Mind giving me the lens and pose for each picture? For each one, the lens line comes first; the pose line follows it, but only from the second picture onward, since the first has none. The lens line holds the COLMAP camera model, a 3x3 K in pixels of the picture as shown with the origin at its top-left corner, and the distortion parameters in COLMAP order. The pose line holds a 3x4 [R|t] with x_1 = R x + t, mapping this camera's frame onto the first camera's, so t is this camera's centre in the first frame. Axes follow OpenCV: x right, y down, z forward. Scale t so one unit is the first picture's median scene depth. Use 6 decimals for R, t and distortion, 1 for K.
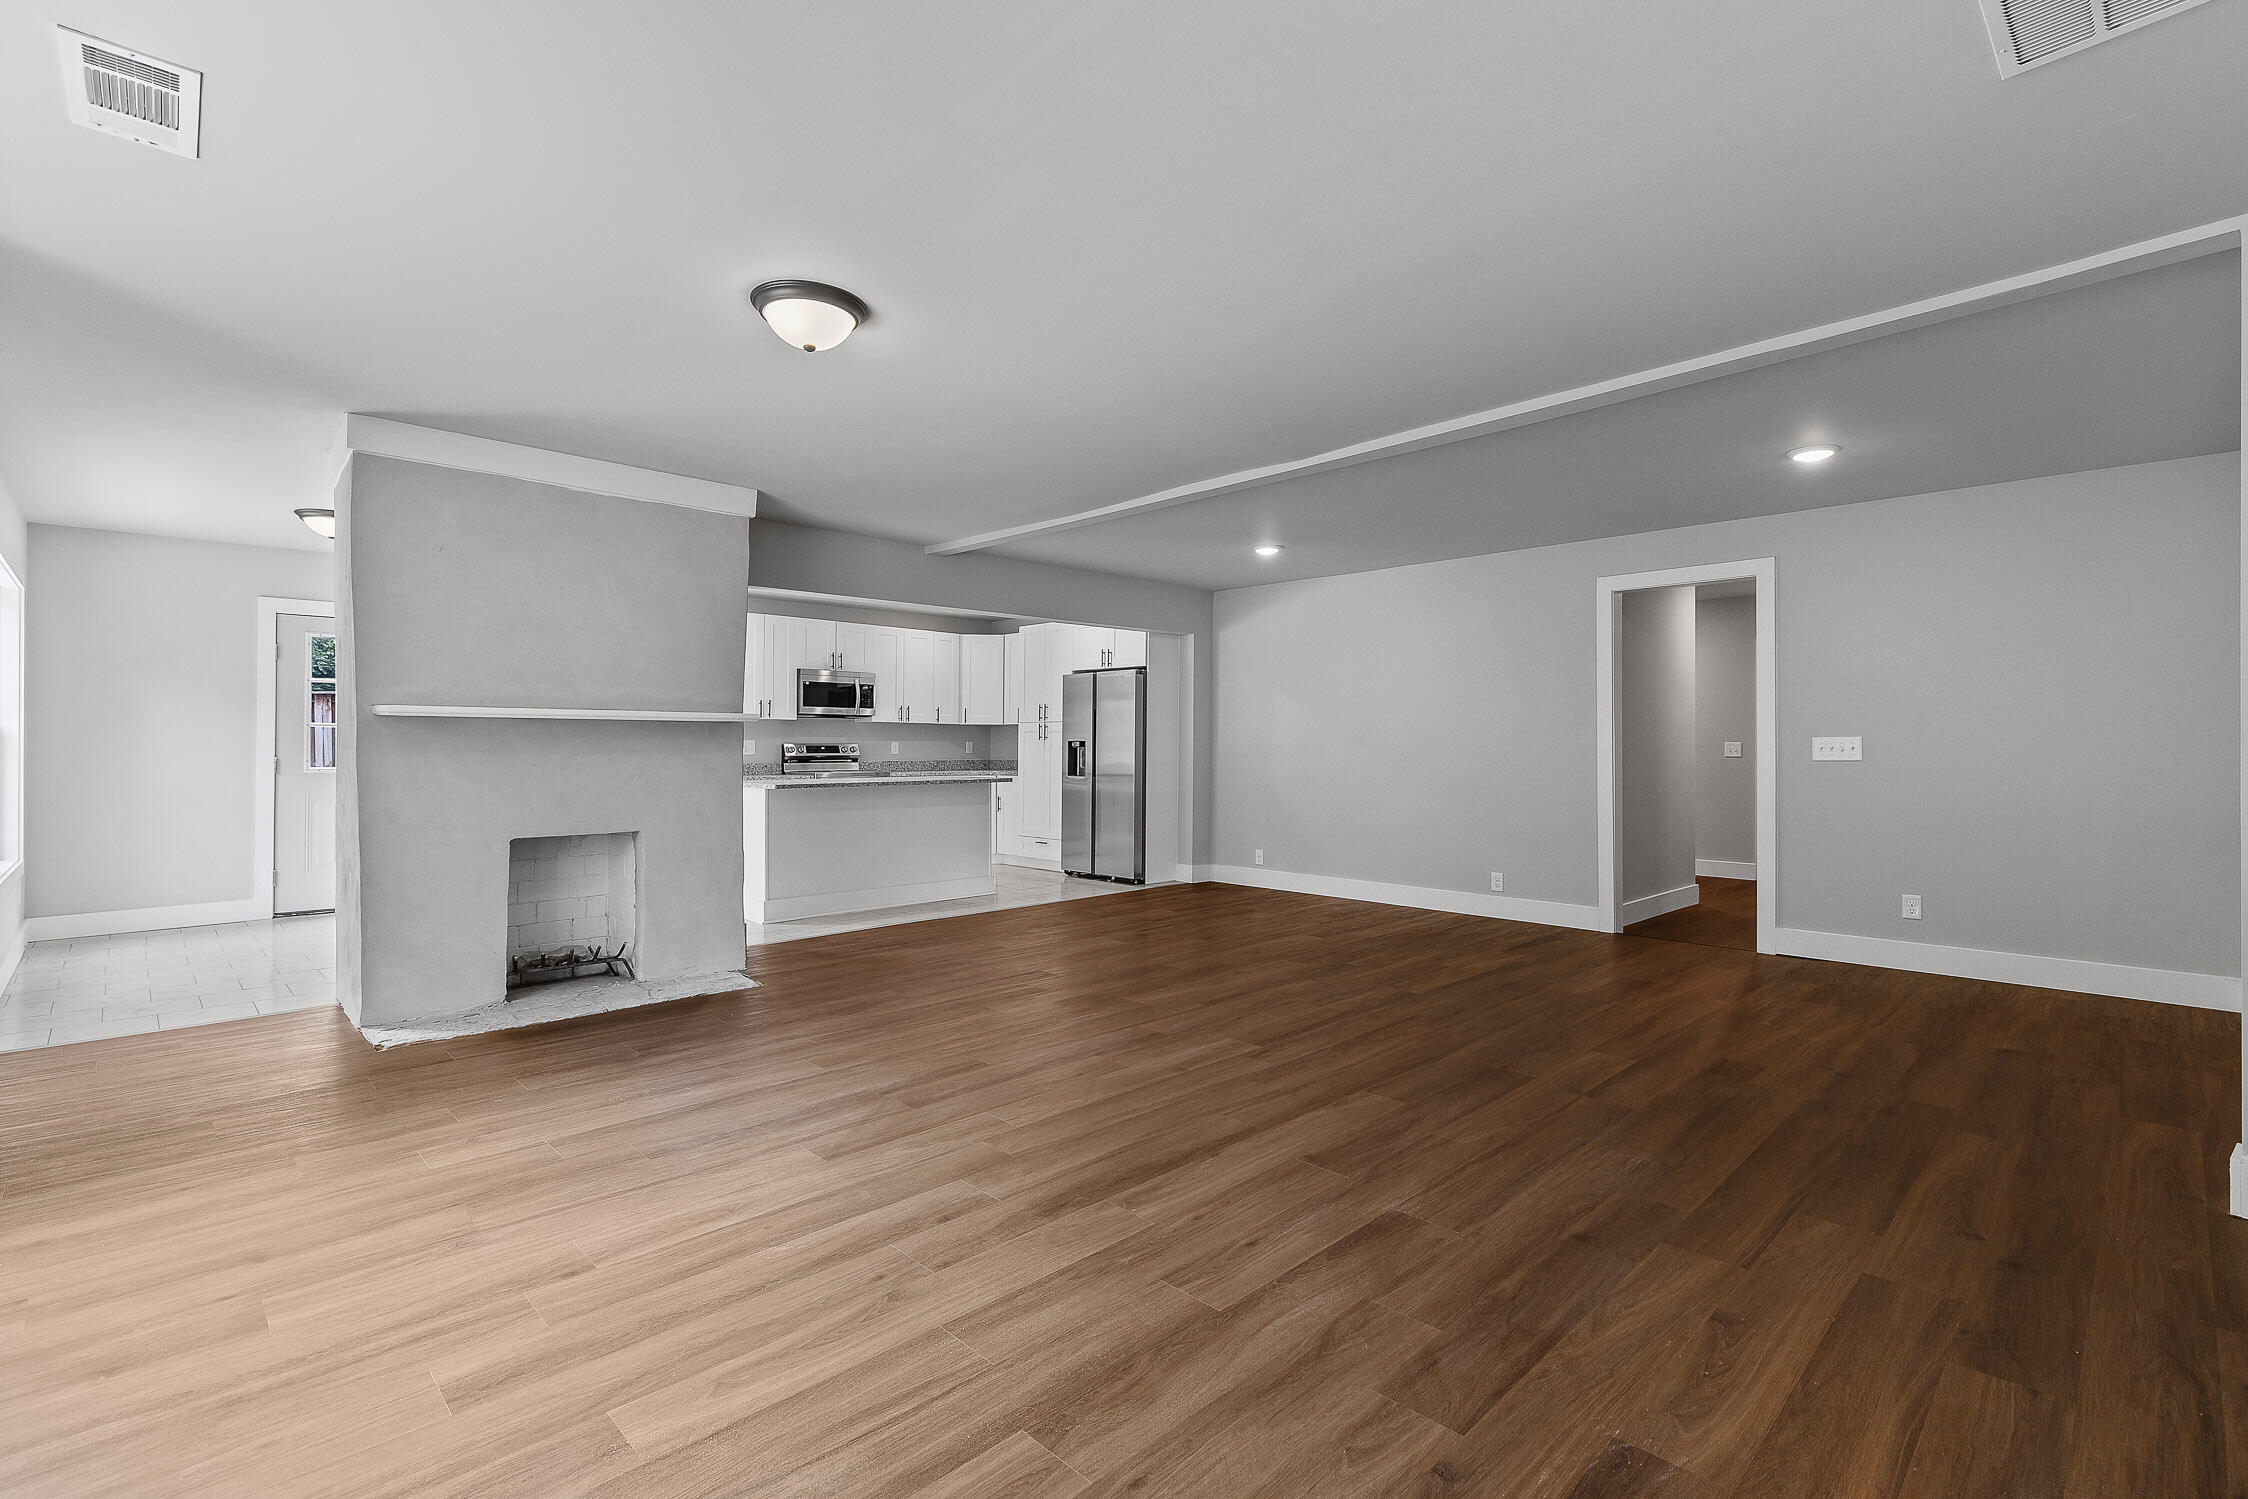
lens RADIAL K [[1020.0, 0, 1124.0], [0, 1020.0, 749.5], [0, 0, 1]] dist [0.008290, -0.000945]
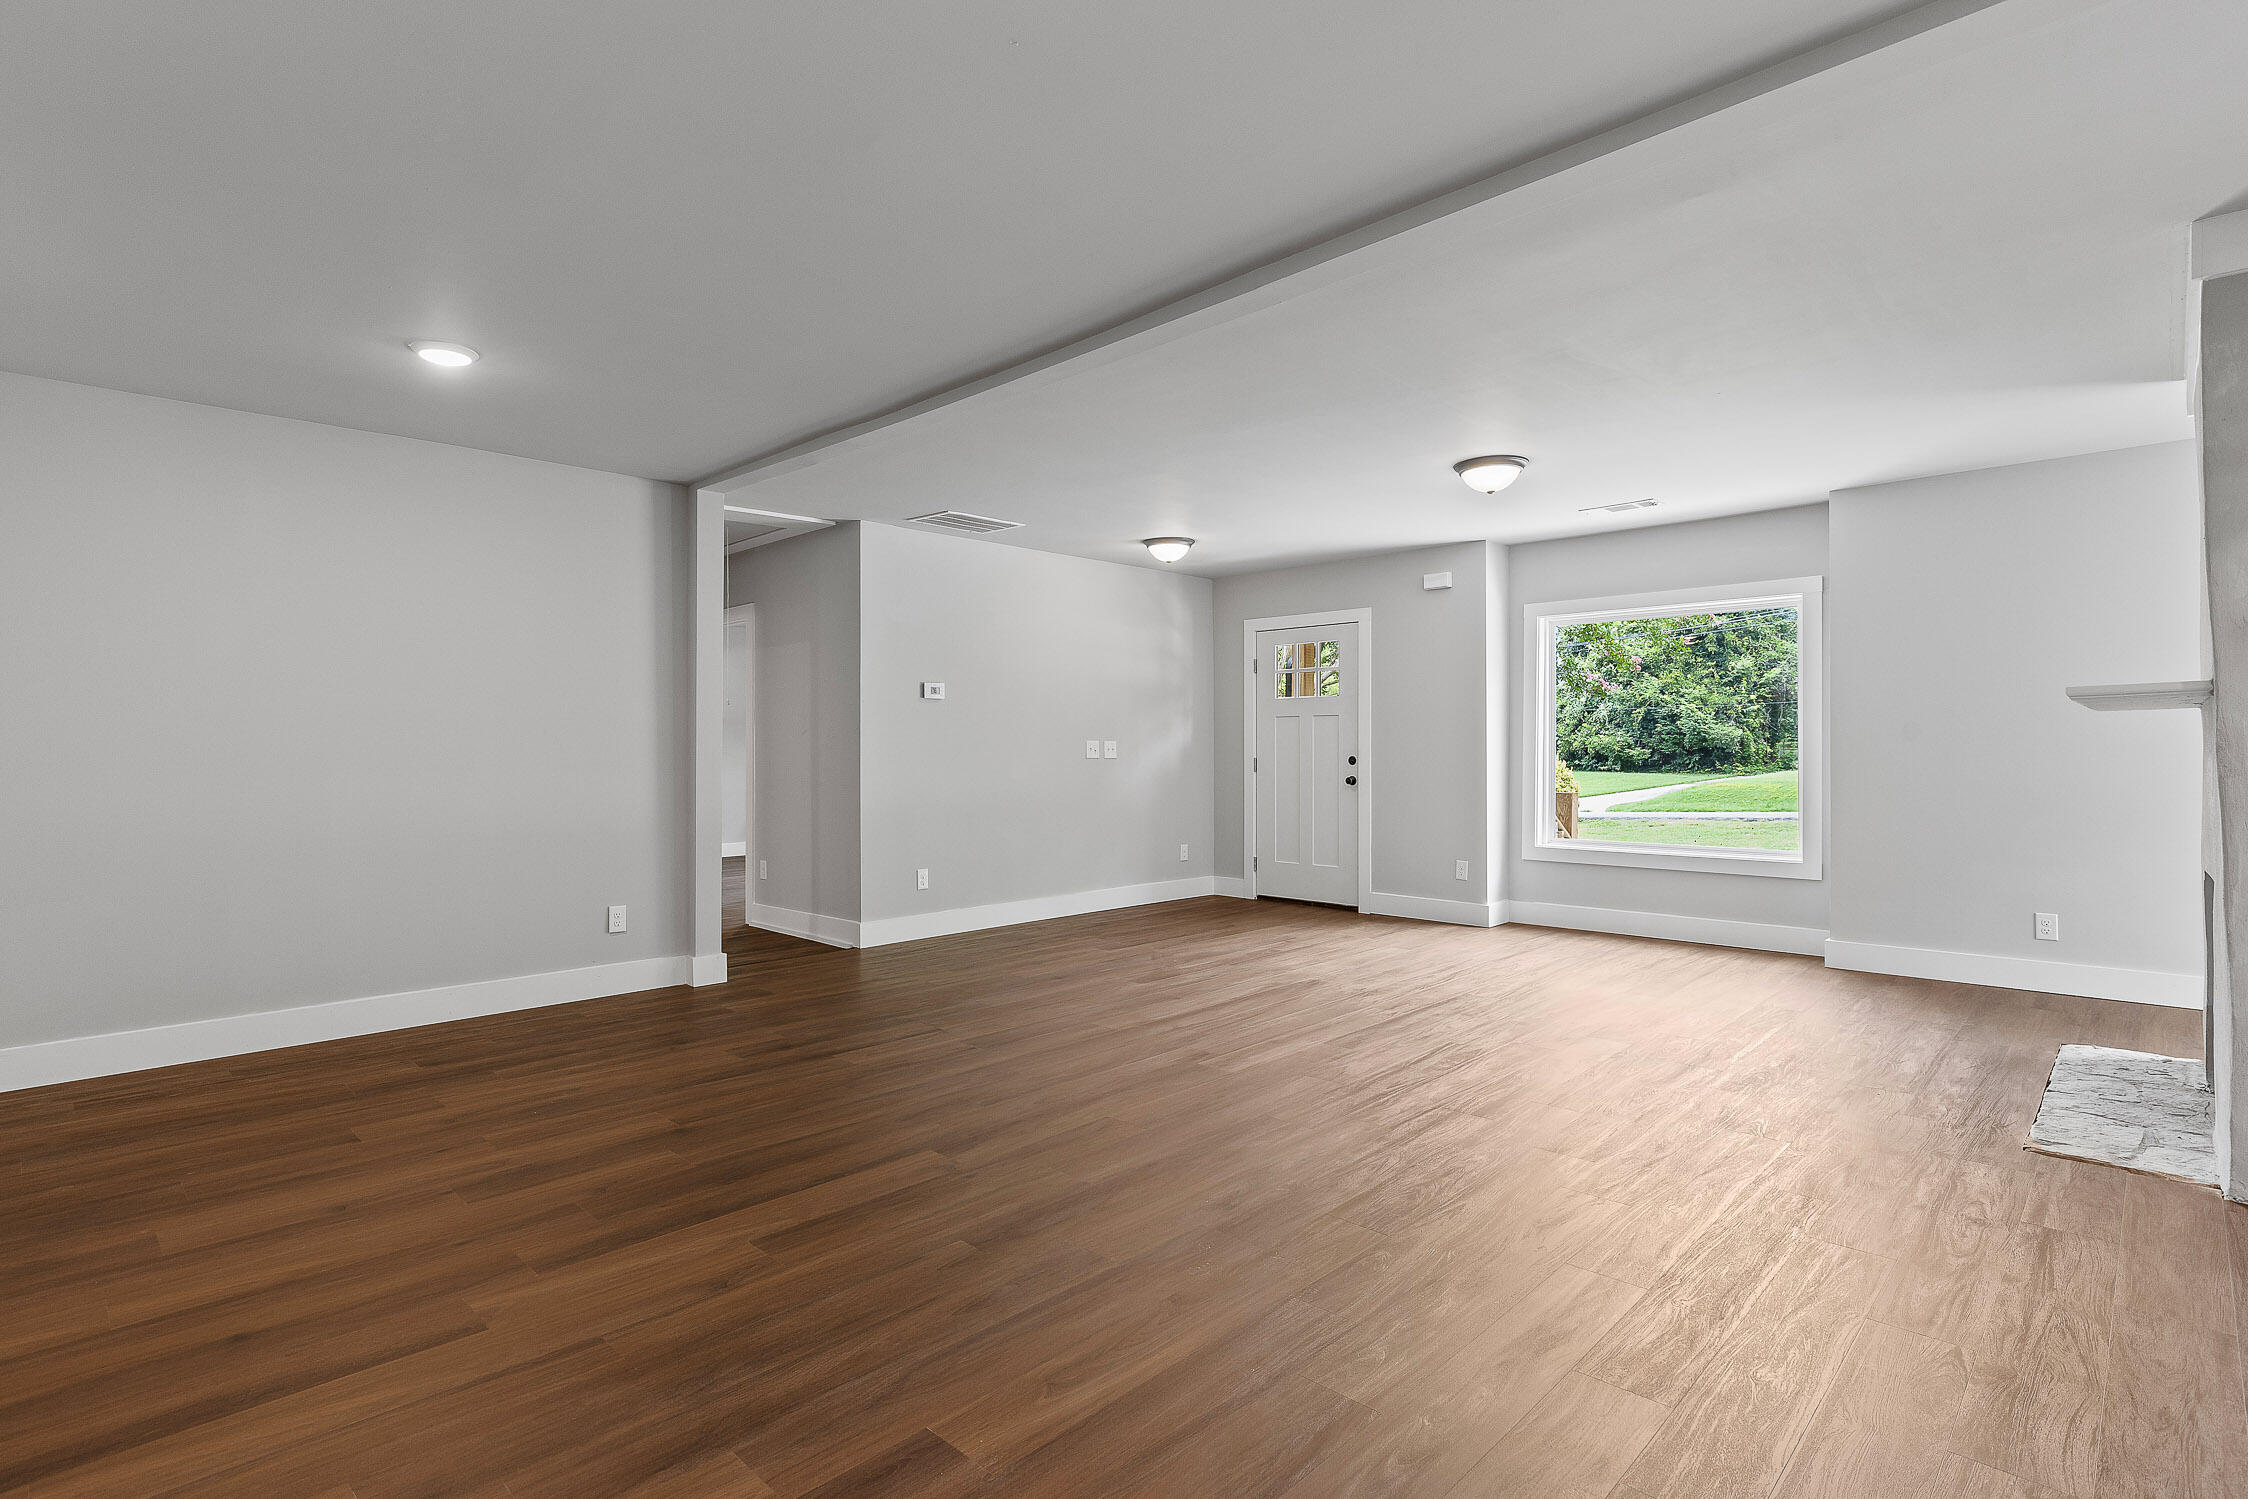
lens RADIAL K [[1088.7, 0, 1124.0], [0, 1088.7, 749.5], [0, 0, 1]] dist [0.004827, 0.000797]
pose [[-0.999545, 0.003819, -0.029915, 0.330912], [0.003640, 0.999975, 0.006047, -0.010438], [0.029937, 0.005935, -0.999534, 2.850700]]
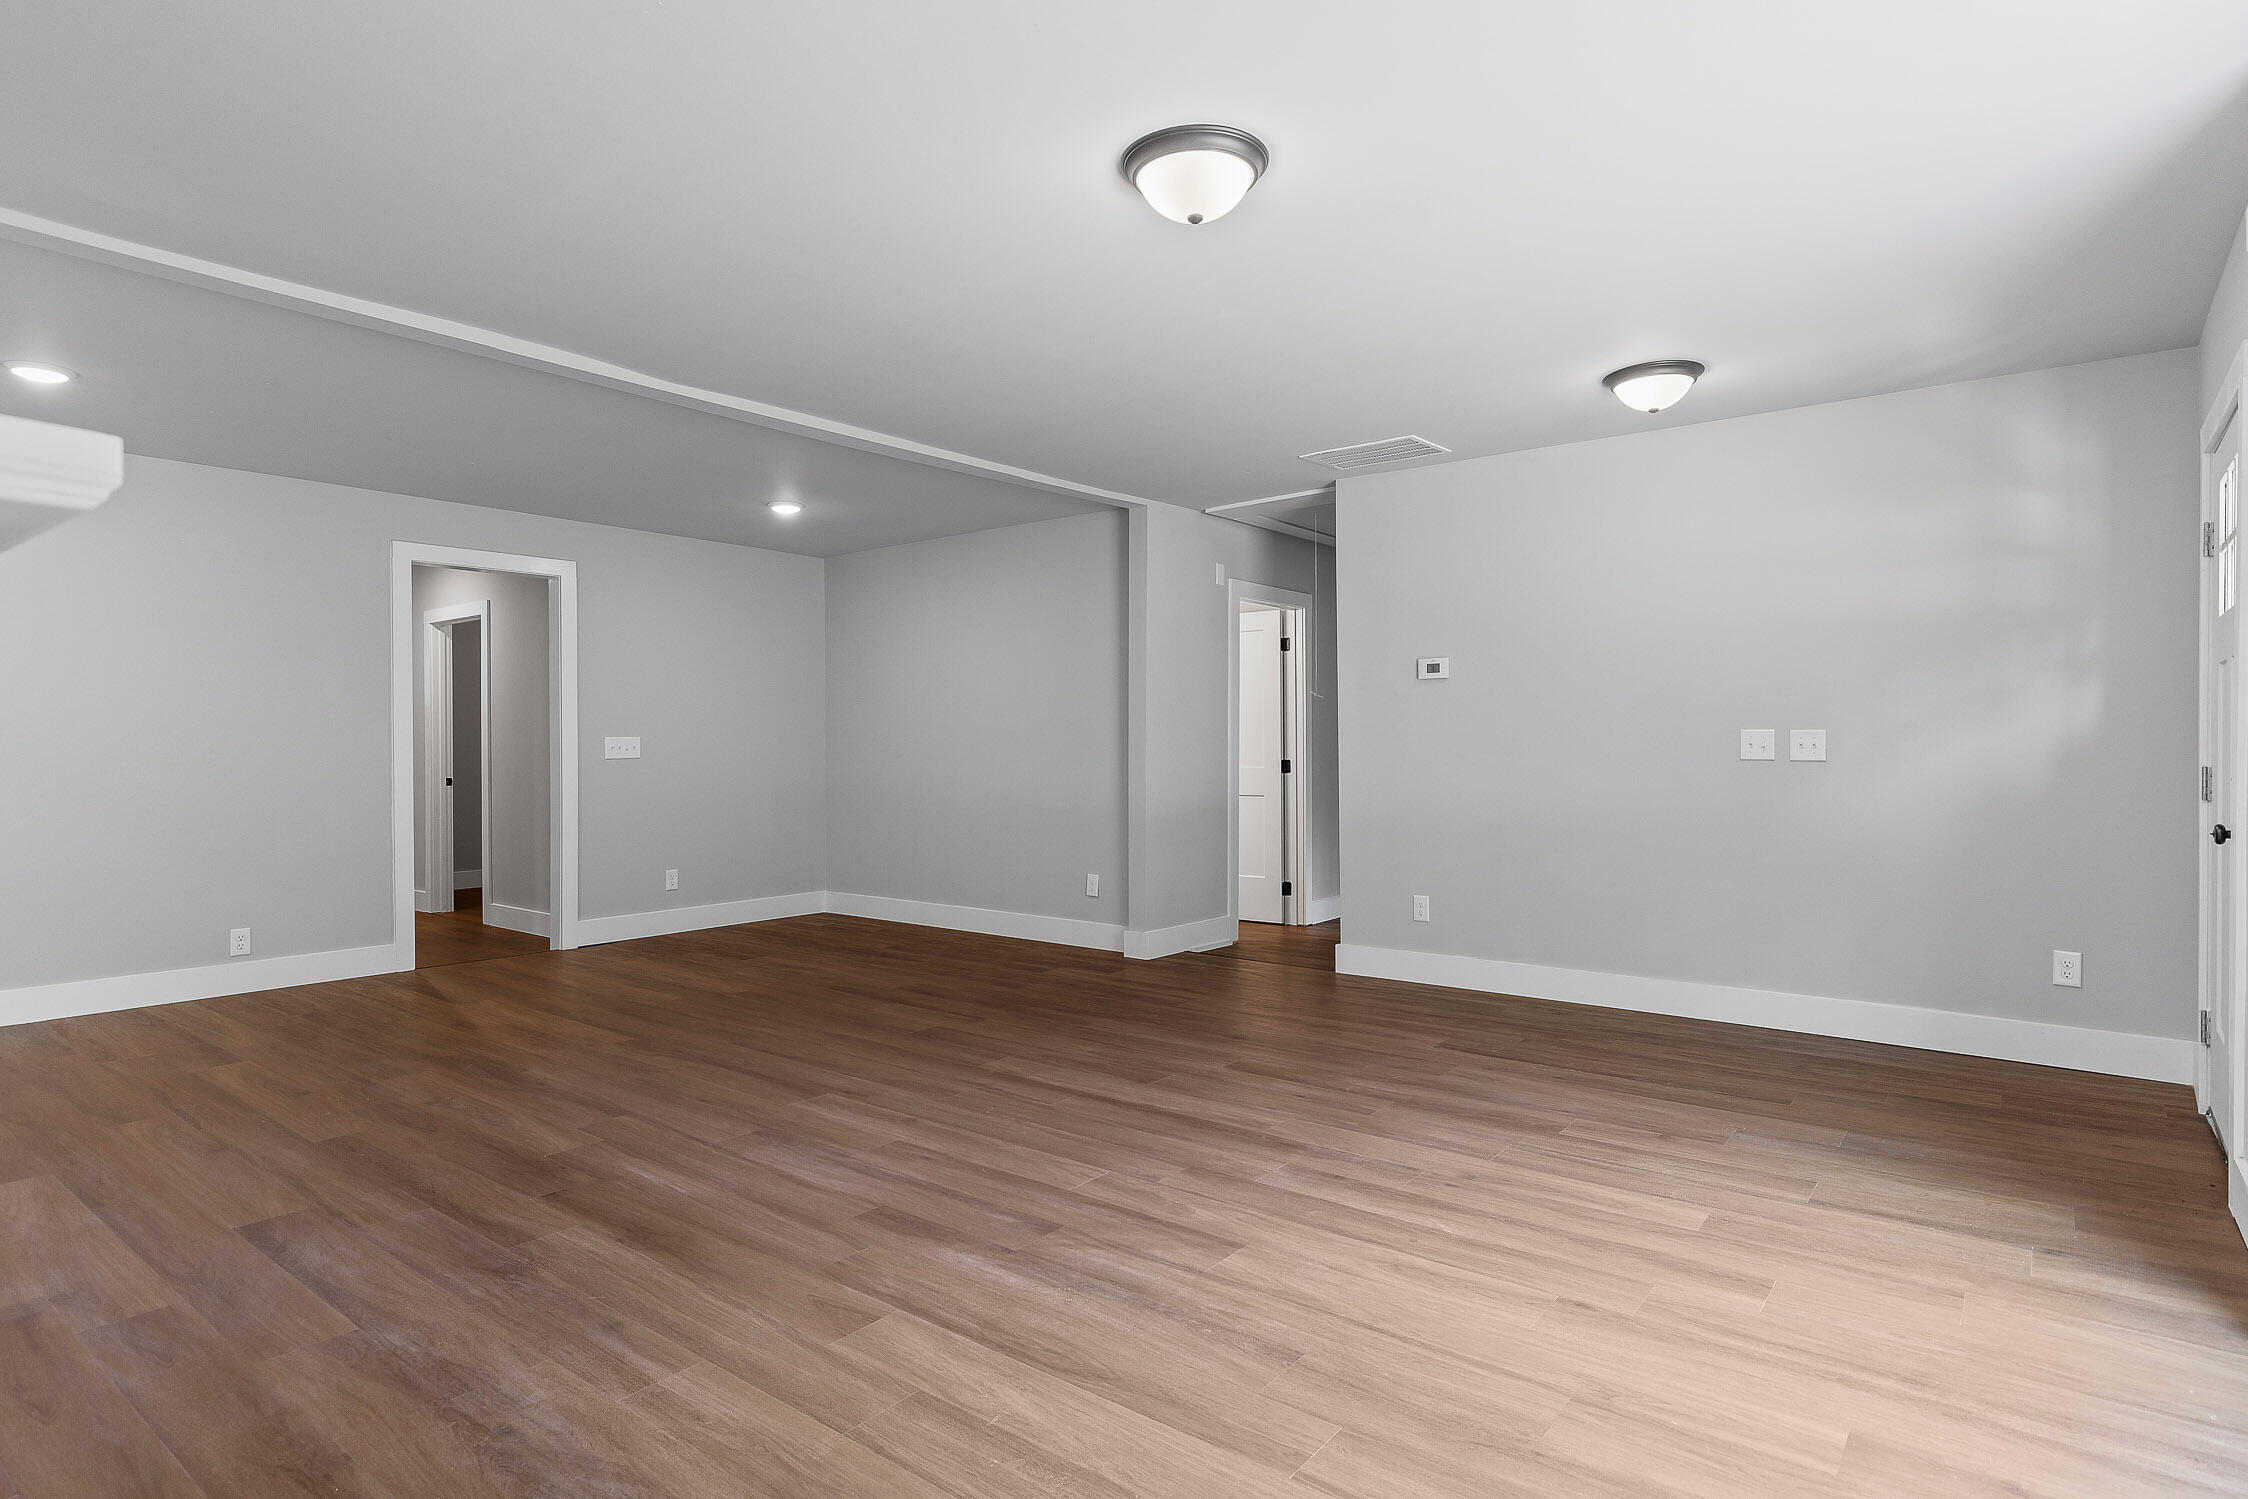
lens RADIAL K [[1189.9, 0, 1113.2], [0, 1189.9, 751.0], [0, 0, 1]] dist [0.002007, 0.001531]
pose [[-0.128525, -0.005574, 0.991691, -1.261935], [0.007551, 0.999950, 0.006599, -0.003220], [-0.991677, 0.008336, -0.128477, 1.260865]]
